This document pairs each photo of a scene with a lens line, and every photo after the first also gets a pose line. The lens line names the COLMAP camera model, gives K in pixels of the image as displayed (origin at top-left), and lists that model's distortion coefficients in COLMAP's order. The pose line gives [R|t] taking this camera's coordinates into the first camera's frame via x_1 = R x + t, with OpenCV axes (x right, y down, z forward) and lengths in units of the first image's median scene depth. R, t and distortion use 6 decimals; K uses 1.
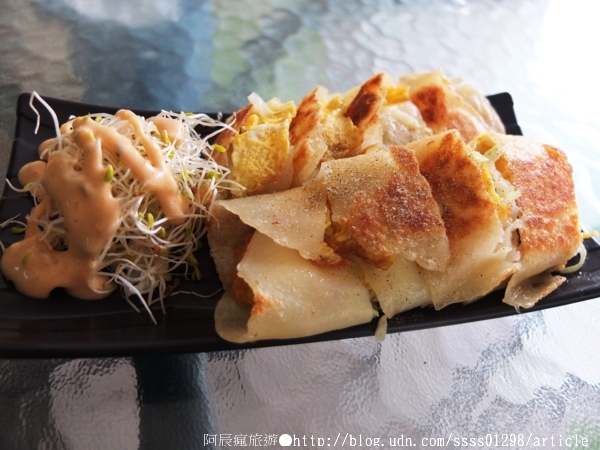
lens RADIAL K [[508.4, 0, 300.0], [0, 508.4, 225.0], [0, 0, 1]] dist [-0.071834, 0.017397]
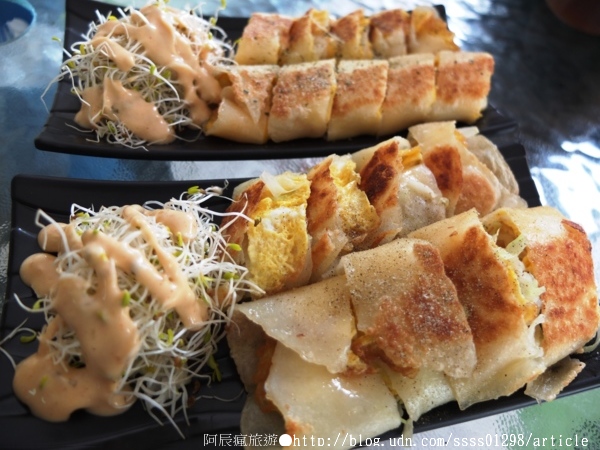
lens RADIAL K [[508.4, 0, 300.0], [0, 508.4, 225.0], [0, 0, 1]] dist [-0.071834, 0.017397]
pose [[0.998936, -0.026294, 0.037882, -0.077587], [0.023257, 0.996642, 0.078505, -0.280505], [-0.039819, -0.077541, 0.996194, 0.047788]]
